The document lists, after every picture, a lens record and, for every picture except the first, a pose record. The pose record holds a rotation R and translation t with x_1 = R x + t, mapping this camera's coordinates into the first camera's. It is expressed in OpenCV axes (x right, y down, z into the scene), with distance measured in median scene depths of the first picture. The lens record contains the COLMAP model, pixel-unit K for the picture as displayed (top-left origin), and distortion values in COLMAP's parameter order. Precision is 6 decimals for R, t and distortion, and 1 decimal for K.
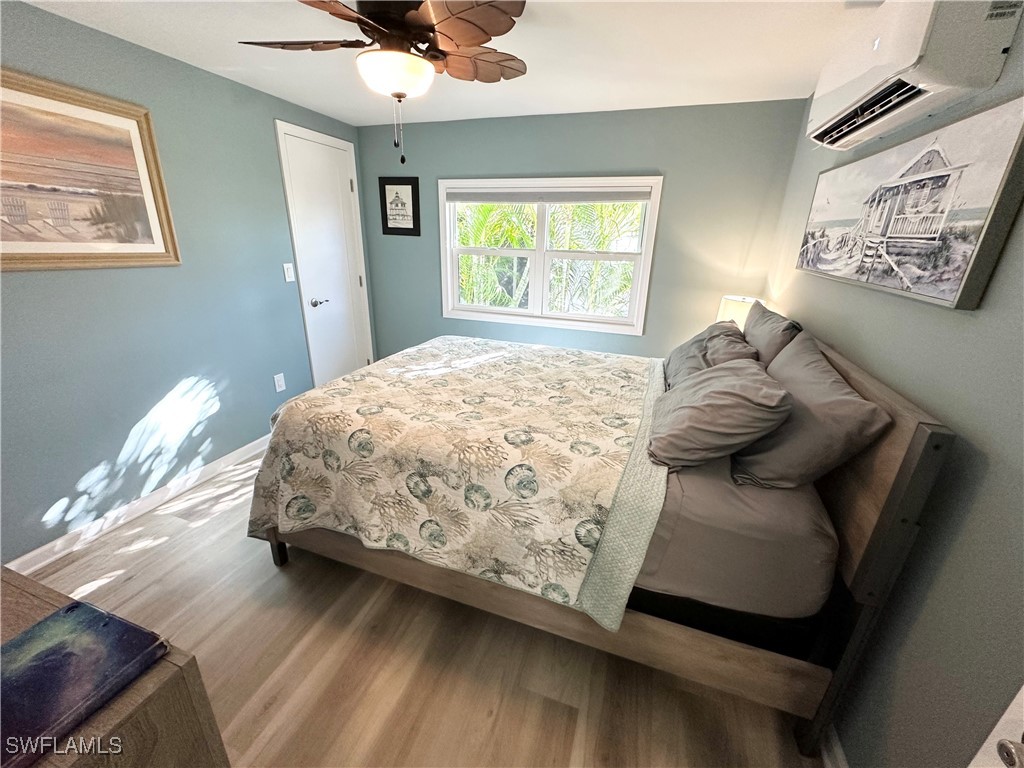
lens RADIAL K [[408.0, 0, 512.0], [0, 408.0, 384.0], [0, 0, 1]] dist [-0.002466, 0.000124]
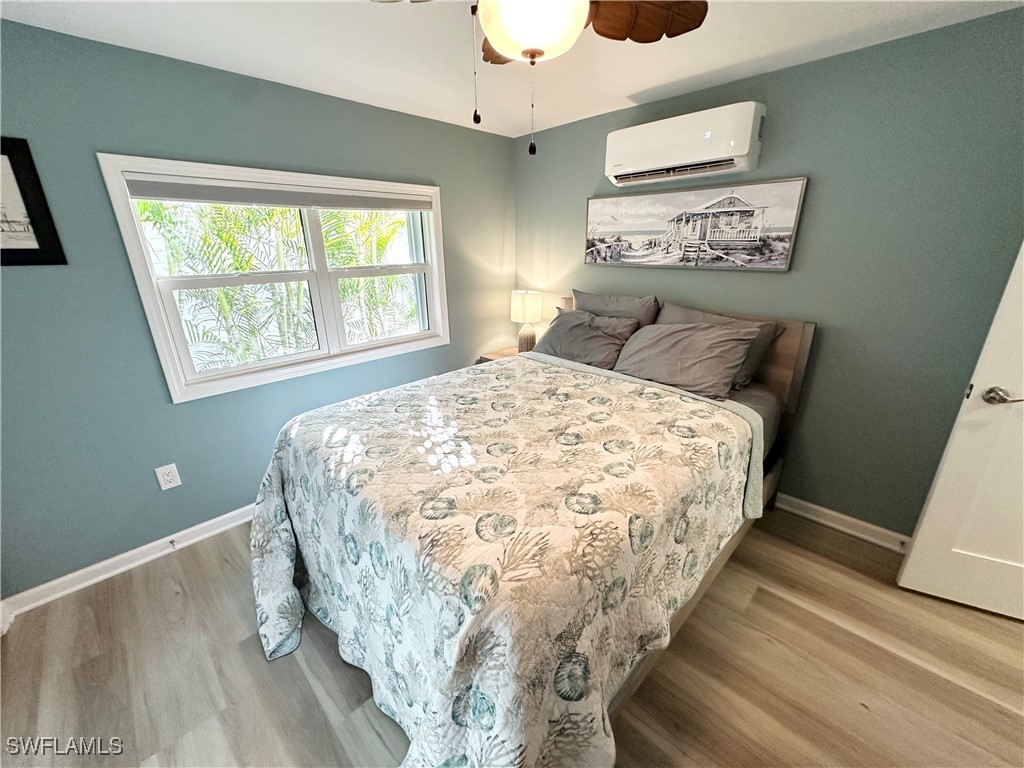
lens RADIAL K [[404.9, 0, 512.0], [0, 404.9, 384.0], [0, 0, 1]] dist [0.000736, -0.000032]
pose [[0.436651, -0.326010, 0.838483, -0.842812], [0.333070, 0.924383, 0.185959, -0.273292], [-0.835704, 0.198074, 0.512217, 0.640314]]
